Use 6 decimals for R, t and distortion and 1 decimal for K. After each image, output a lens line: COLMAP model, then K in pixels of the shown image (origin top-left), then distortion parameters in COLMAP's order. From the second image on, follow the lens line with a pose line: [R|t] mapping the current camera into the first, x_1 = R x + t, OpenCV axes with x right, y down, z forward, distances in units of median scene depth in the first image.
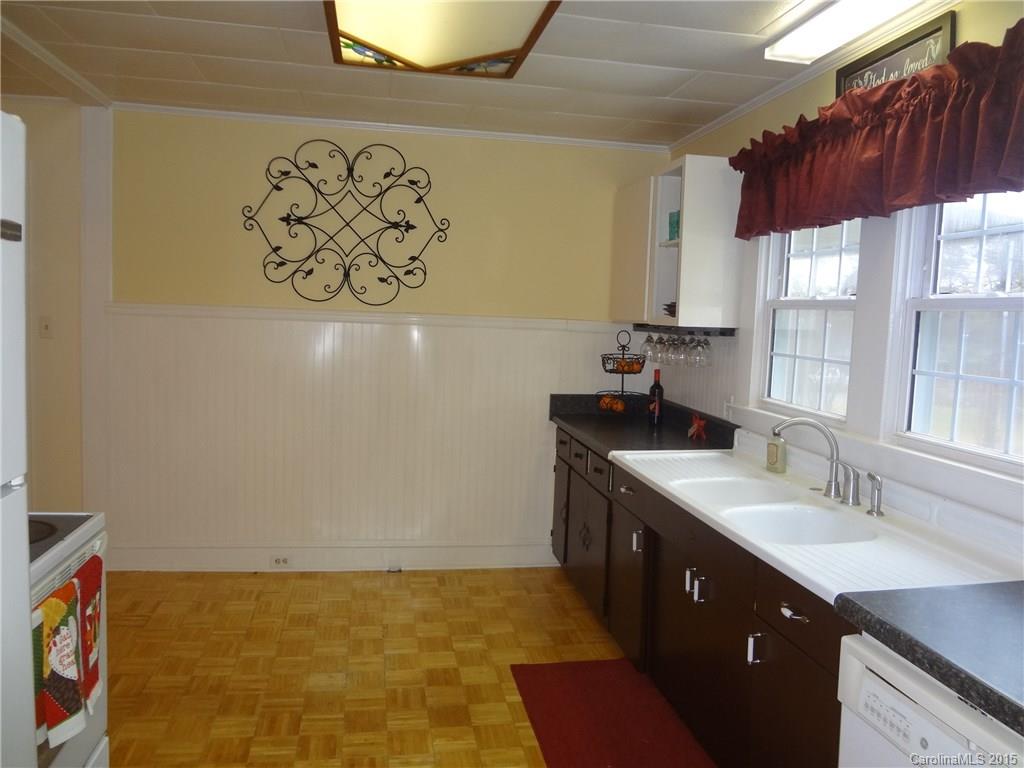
lens RADIAL K [[781.3, 0, 512.0], [0, 781.3, 384.0], [0, 0, 1]] dist [-0.044073, 0.007815]
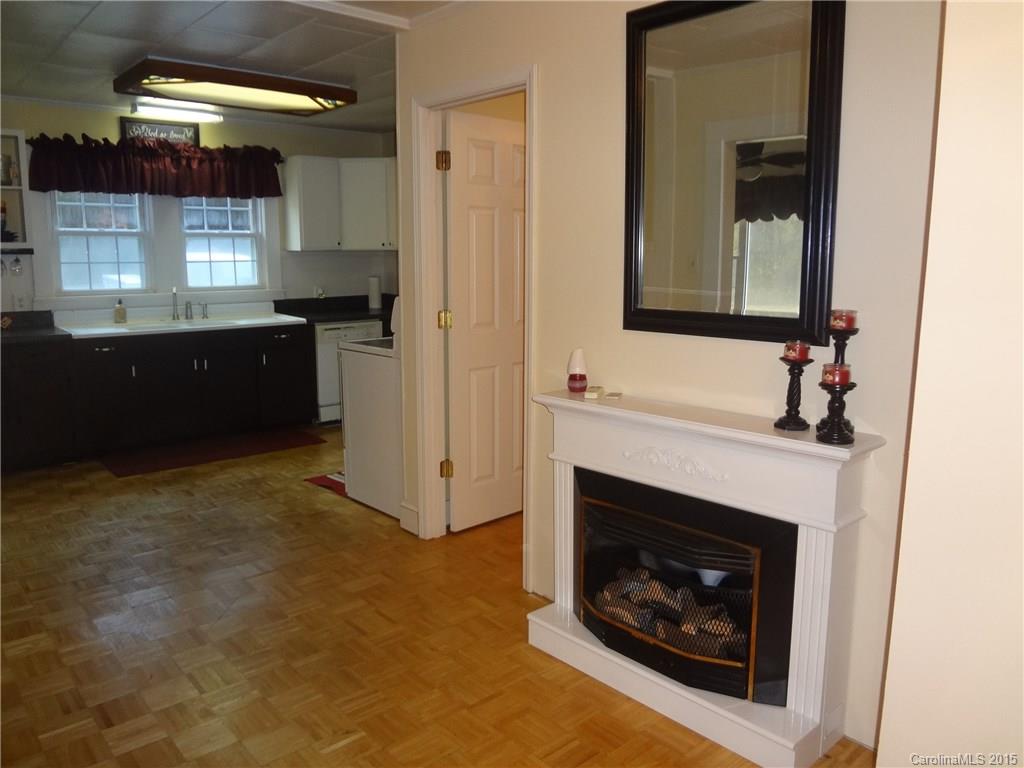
lens RADIAL K [[781.3, 0, 512.0], [0, 781.3, 384.0], [0, 0, 1]] dist [-0.044073, 0.007815]
pose [[-0.526851, -0.180323, 0.830609, -2.005895], [0.056404, 0.967664, 0.245854, -0.172634], [-0.848084, 0.176378, -0.499644, 1.315141]]
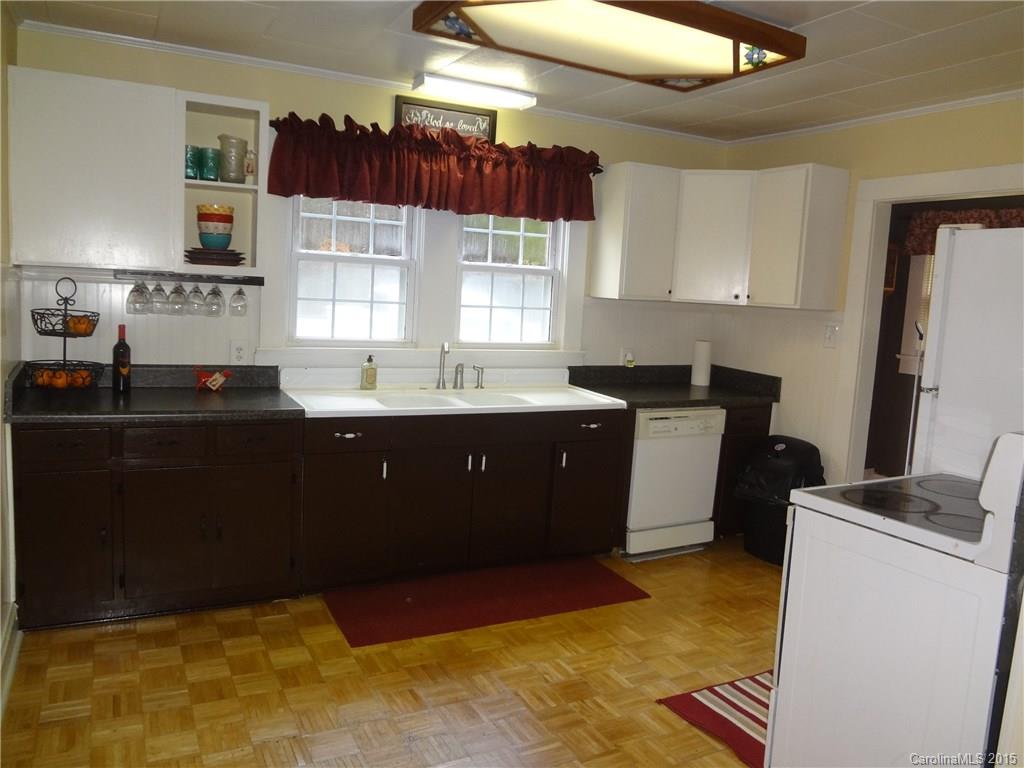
lens RADIAL K [[774.1, 0, 512.0], [0, 774.1, 384.0], [0, 0, 1]] dist [-0.064347, -0.001591]
pose [[-0.311858, -0.168888, 0.934998, -1.087971], [0.022867, 0.982456, 0.185087, -0.148468], [-0.949854, 0.079101, -0.302525, 1.319555]]
